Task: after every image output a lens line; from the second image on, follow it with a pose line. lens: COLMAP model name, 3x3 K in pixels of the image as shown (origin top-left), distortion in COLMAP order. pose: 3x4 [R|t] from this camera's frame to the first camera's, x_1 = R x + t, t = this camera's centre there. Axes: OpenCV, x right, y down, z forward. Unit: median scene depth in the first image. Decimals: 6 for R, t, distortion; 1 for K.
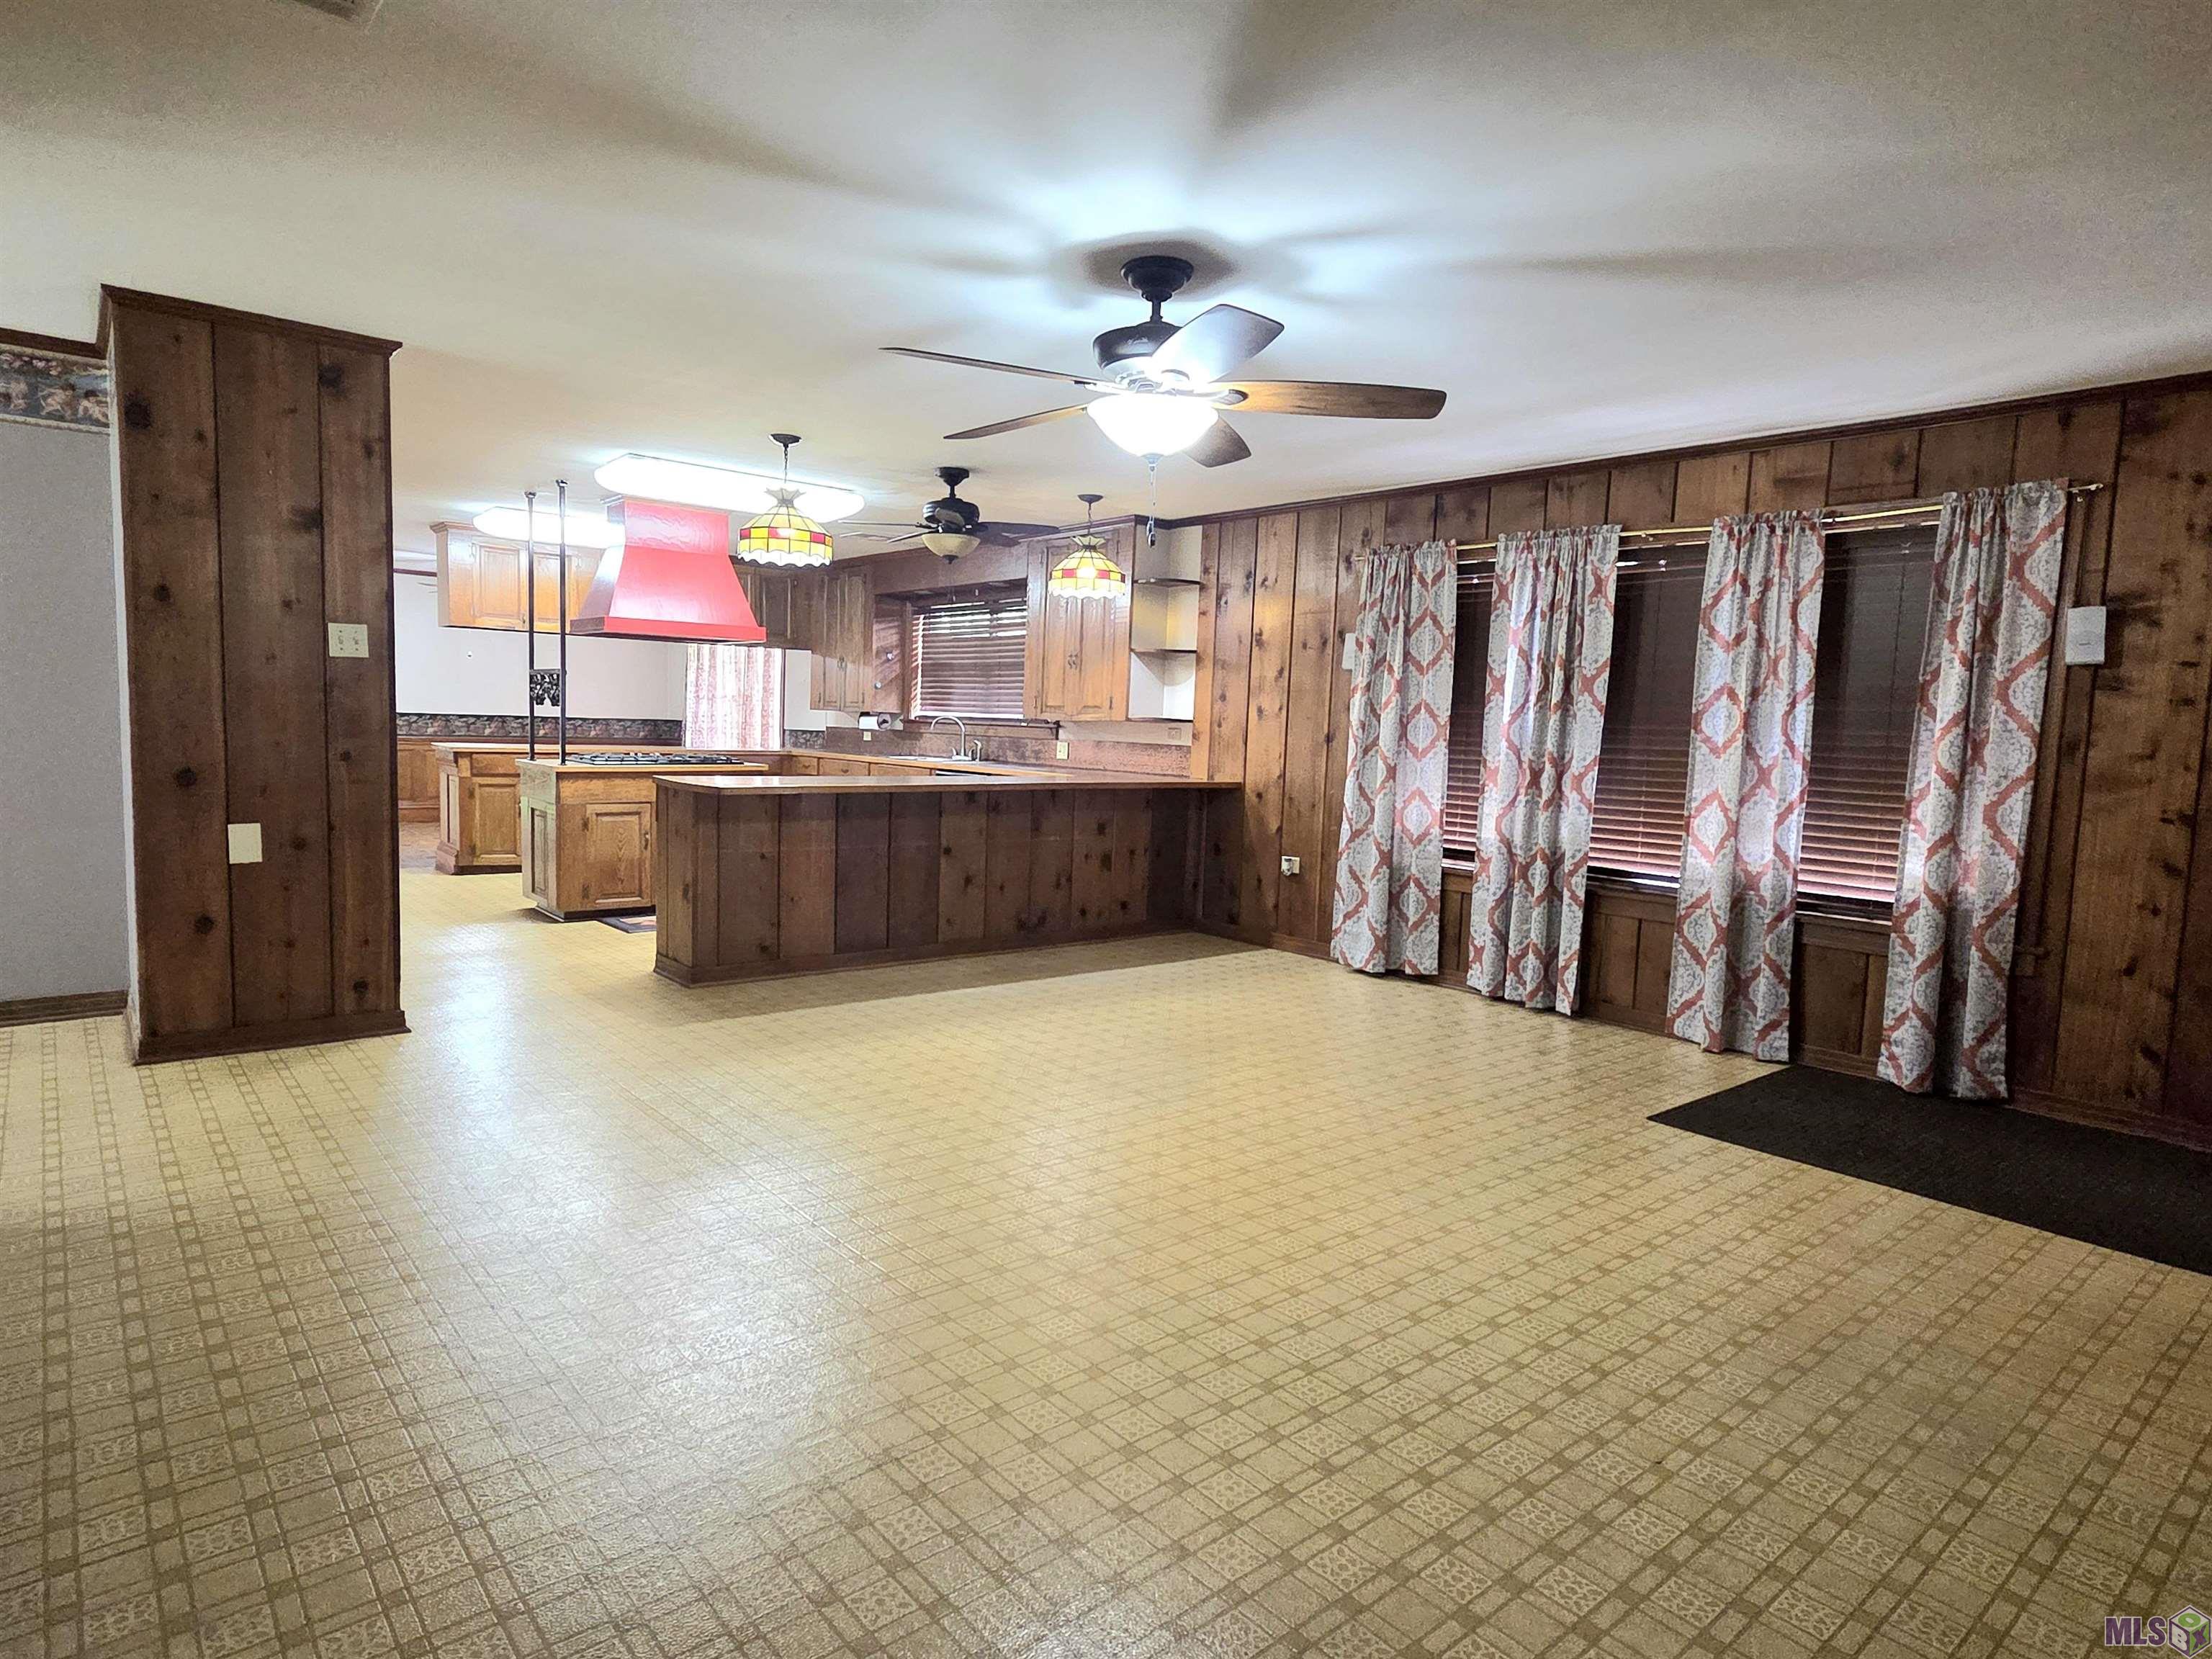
lens RADIAL K [[1249.1, 0, 1078.2], [0, 1249.1, 832.5], [0, 0, 1]] dist [0.017813, -0.011078]
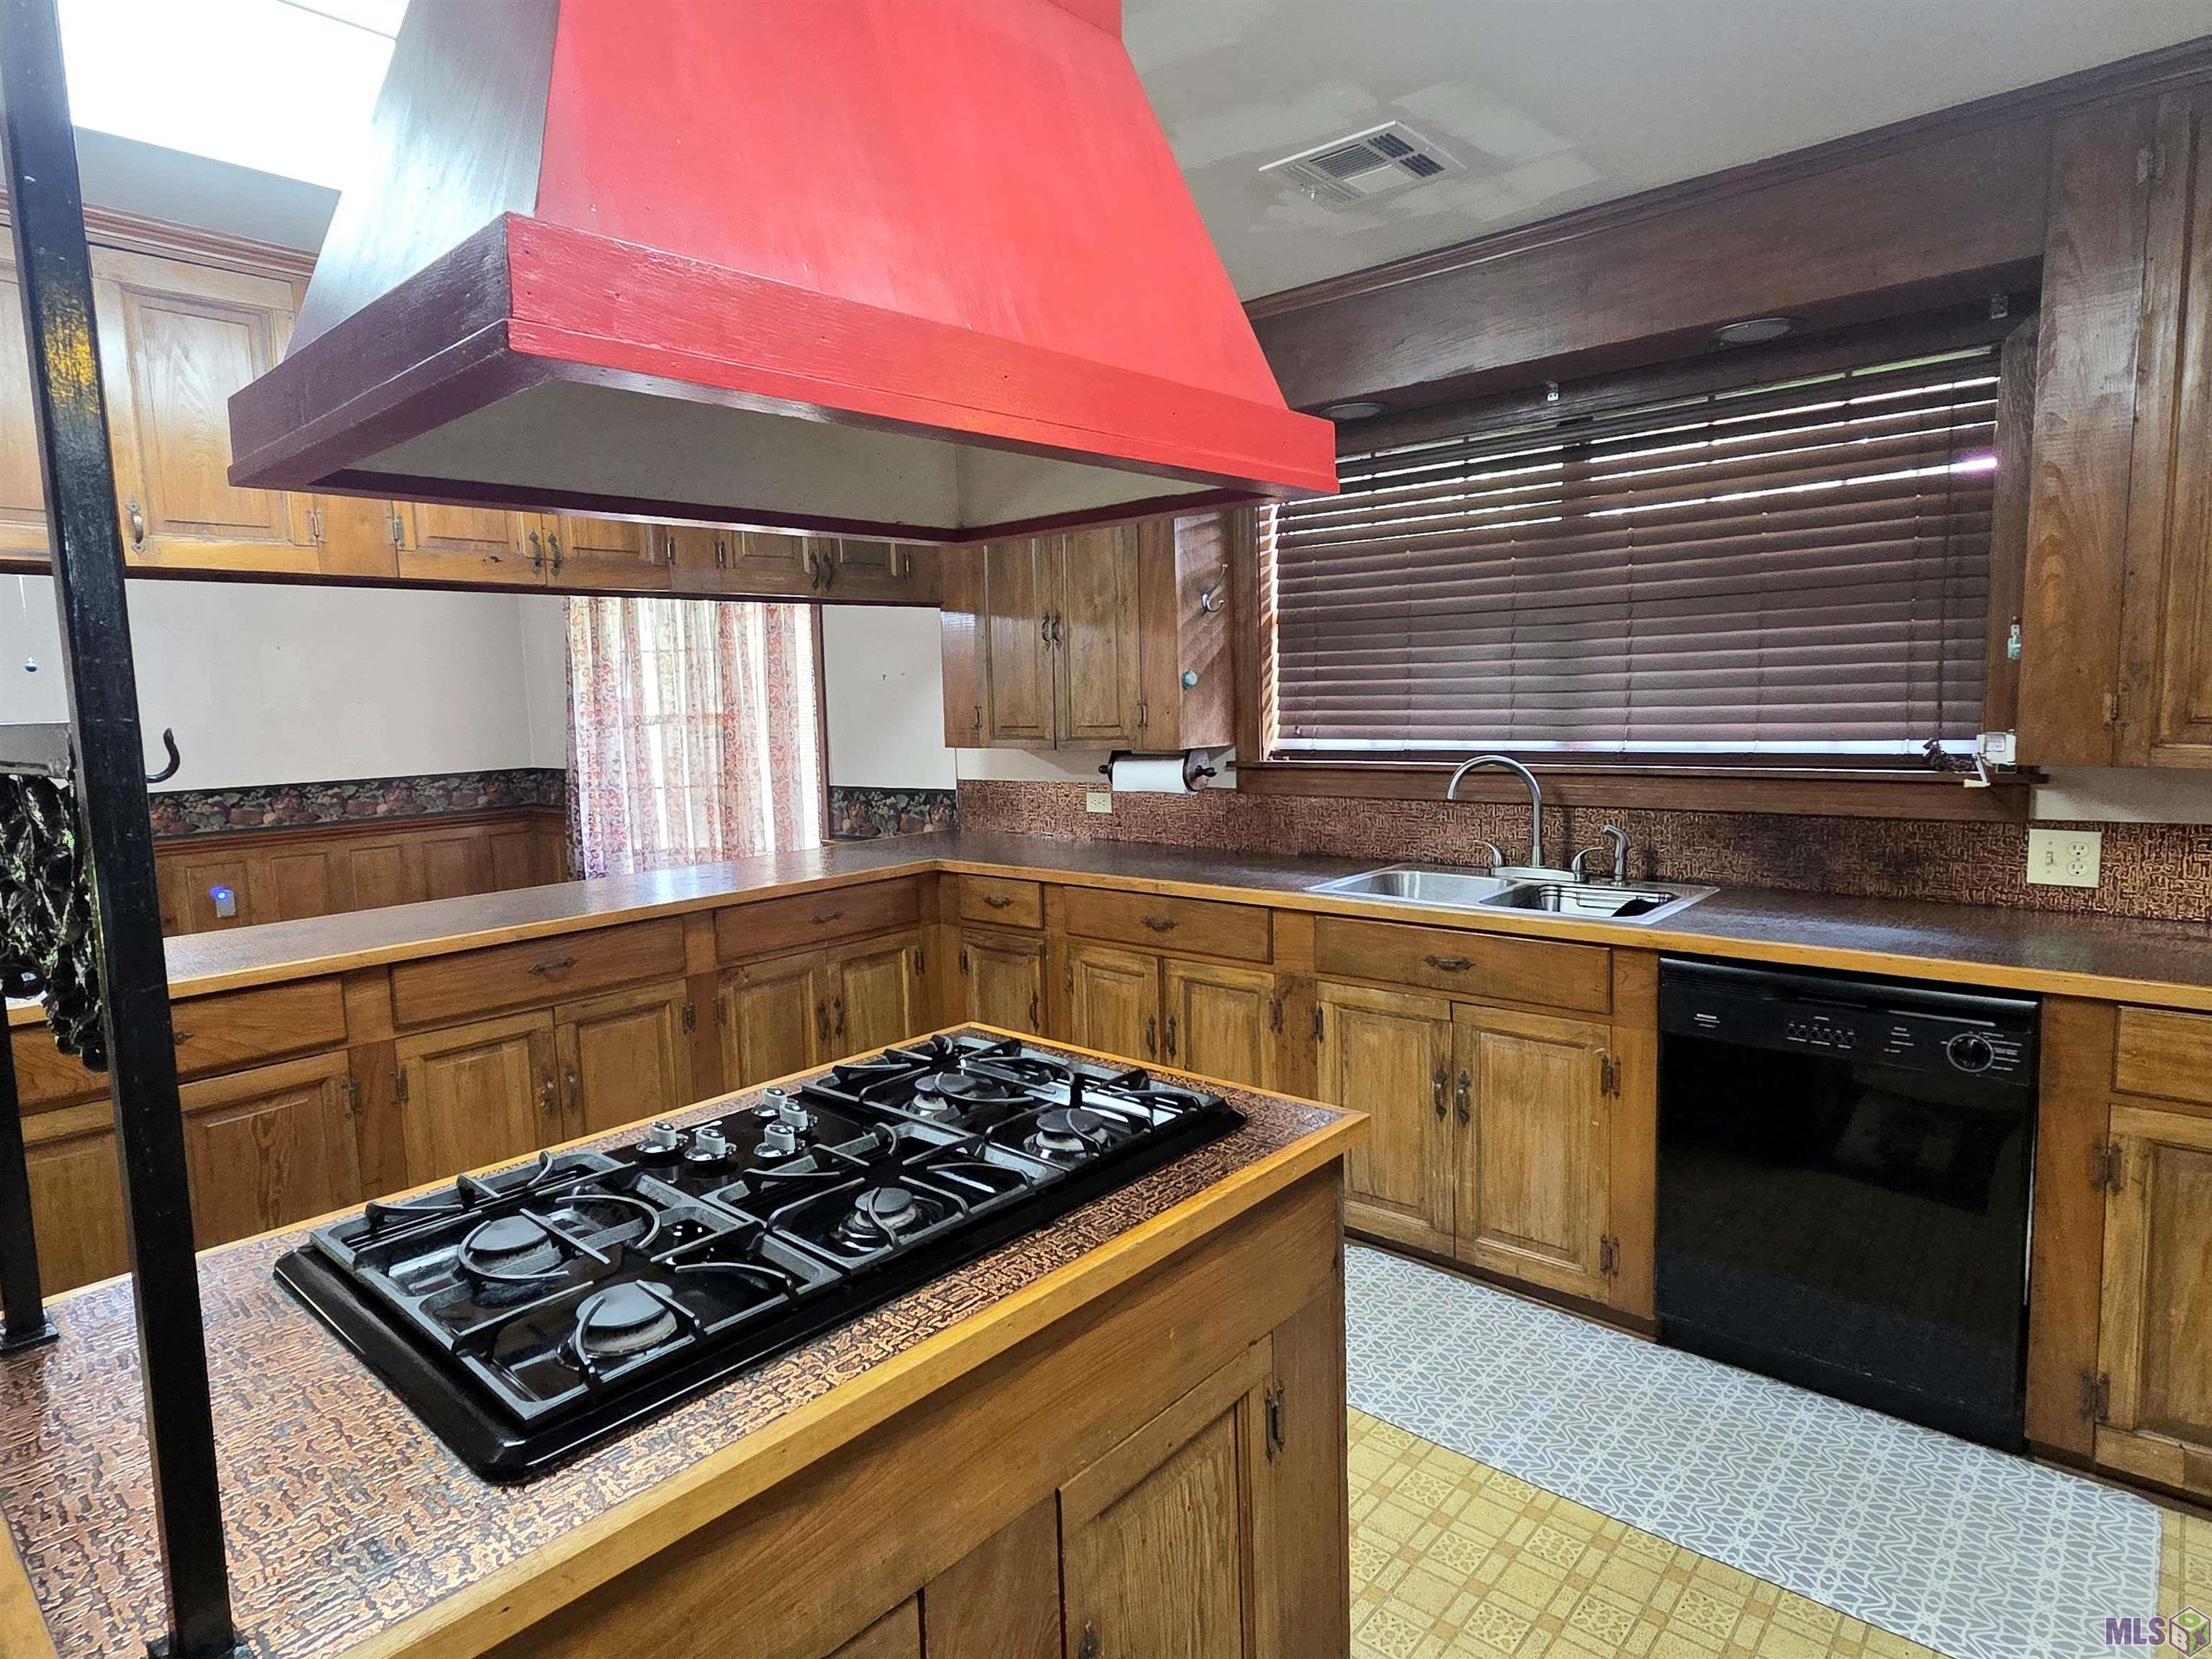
lens RADIAL K [[1249.1, 0, 1078.2], [0, 1249.1, 832.5], [0, 0, 1]] dist [0.017813, -0.011078]
pose [[0.987303, -0.078422, 0.138139, -0.347310], [0.075451, 0.996794, 0.026620, -0.117552], [-0.139784, -0.015859, 0.990055, 0.880450]]
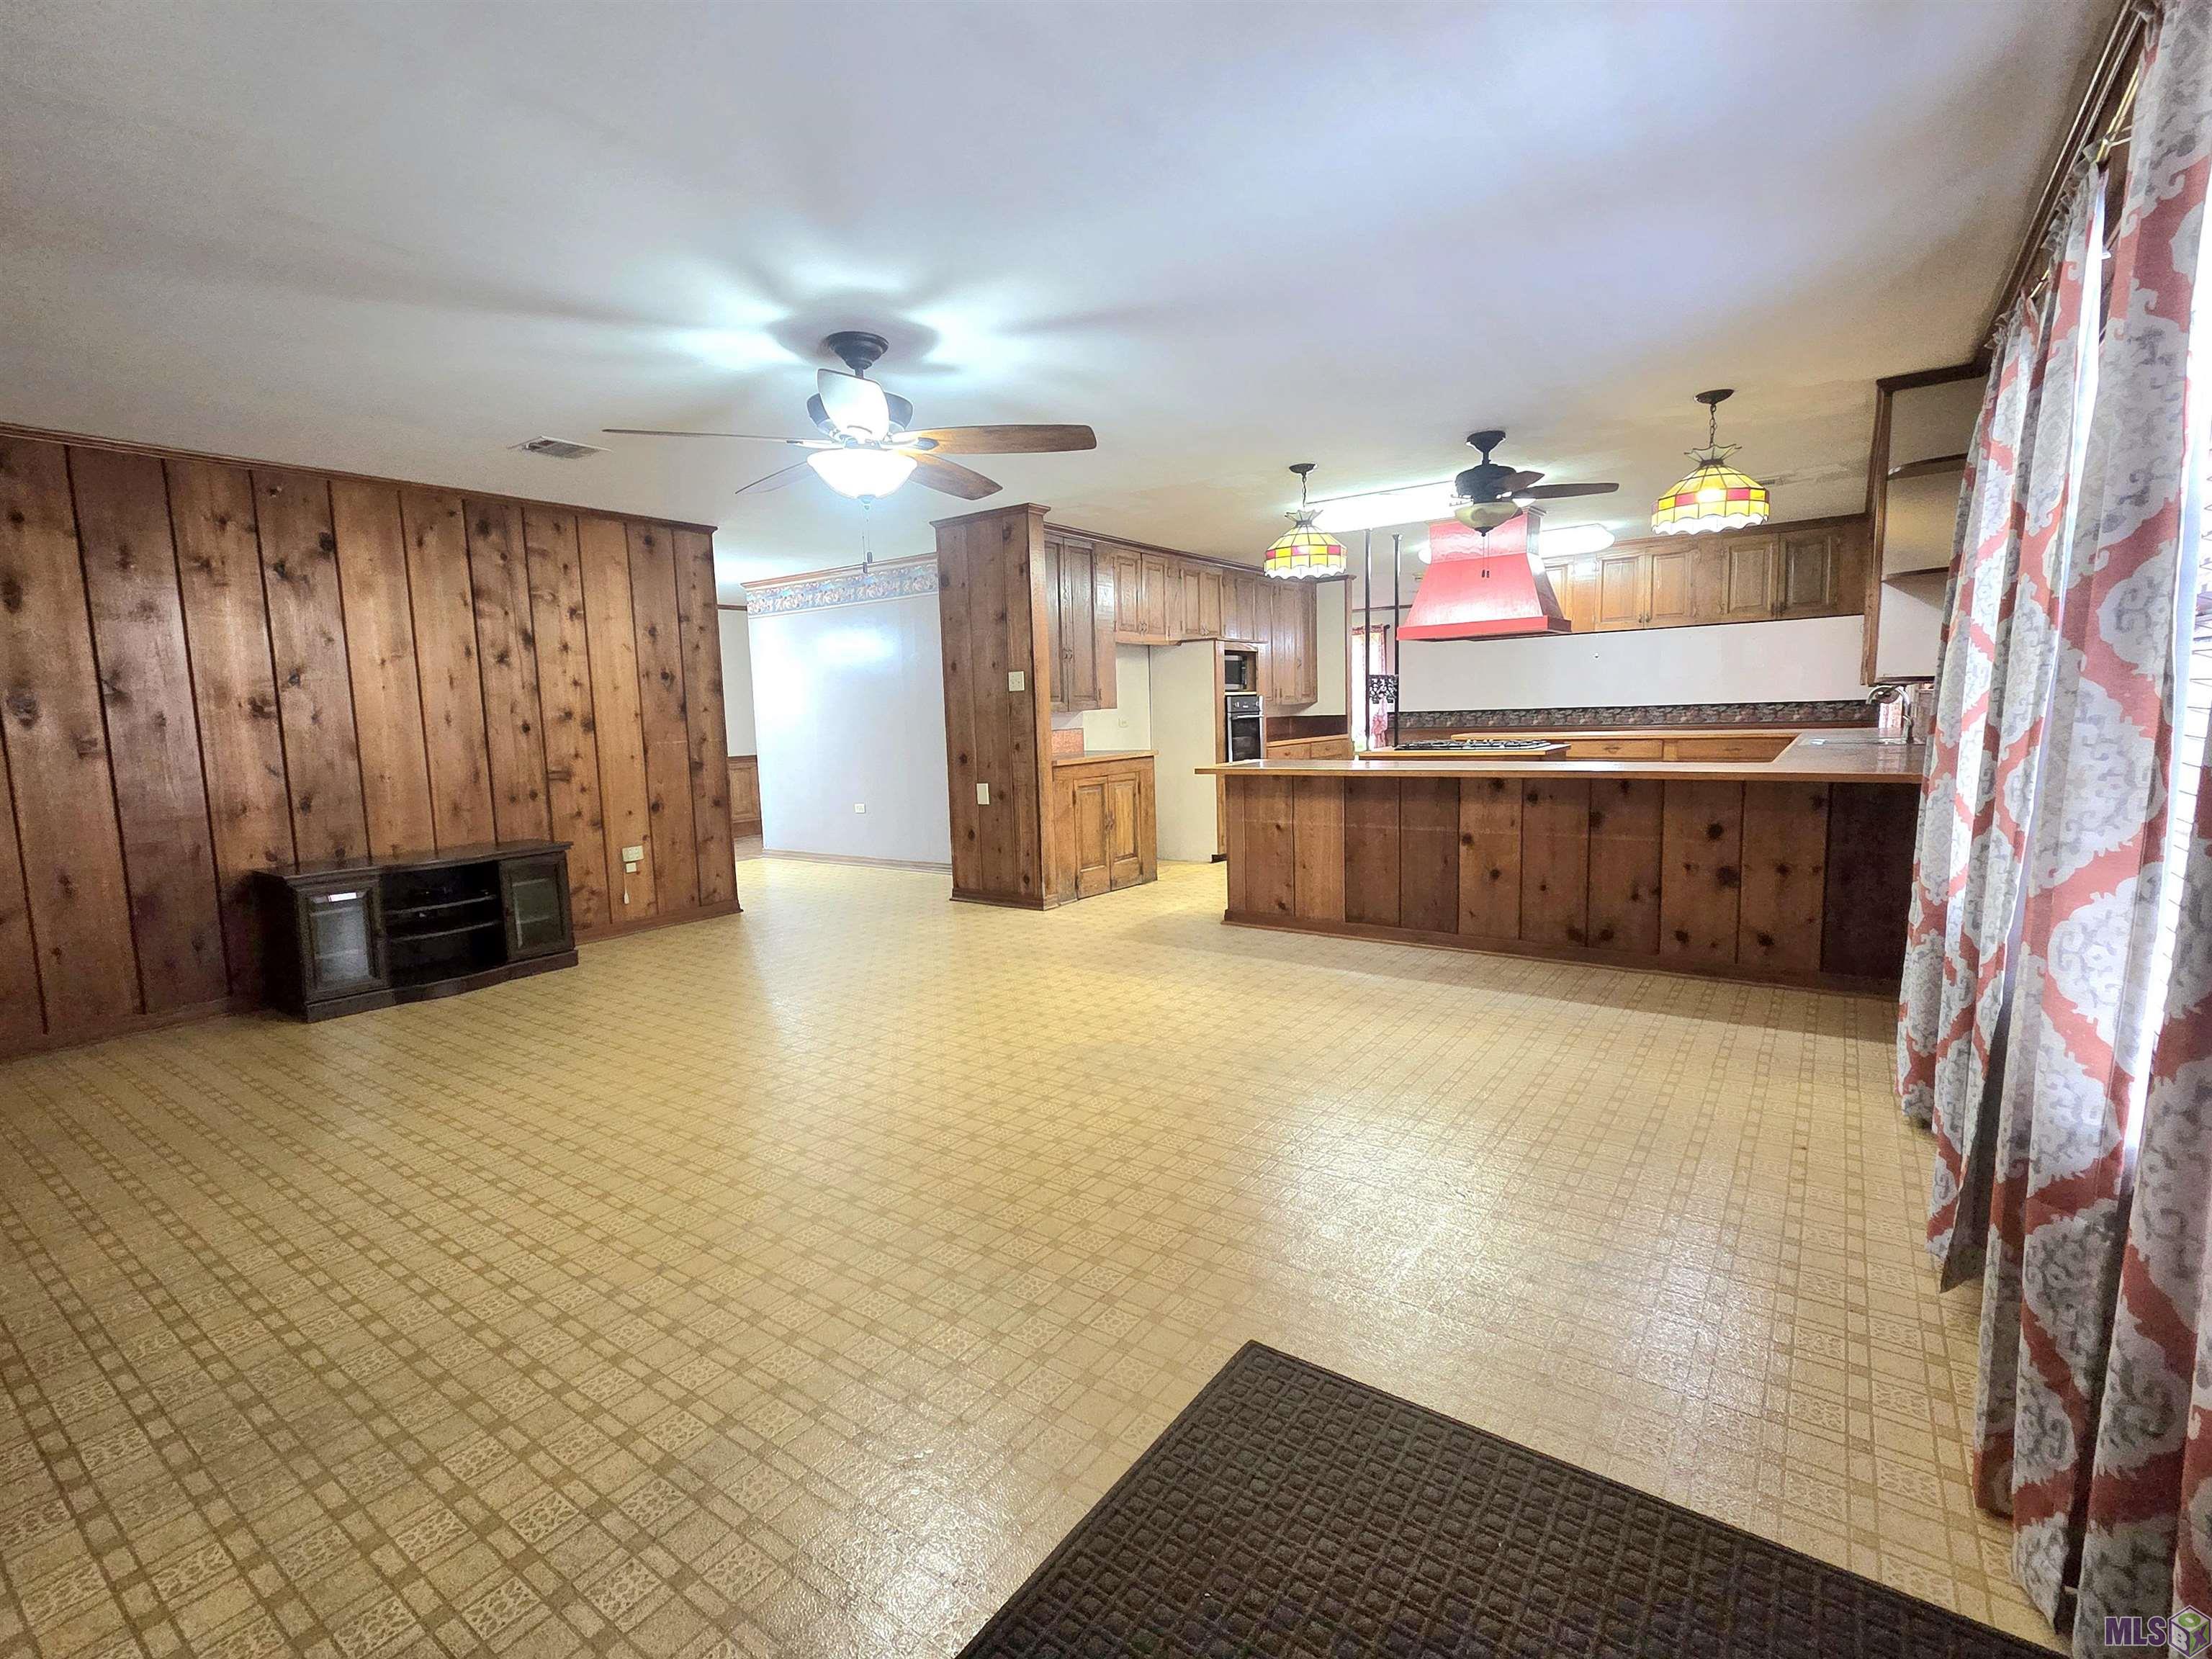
lens RADIAL K [[1037.6, 0, 1106.0], [0, 1037.6, 829.5], [0, 0, 1]] dist [-0.000900, 0.004933]
pose [[0.236843, 0.071016, -0.968949, 0.496019], [-0.047686, 0.996973, 0.061414, -0.023569], [0.970377, 0.031659, 0.239512, 0.444719]]
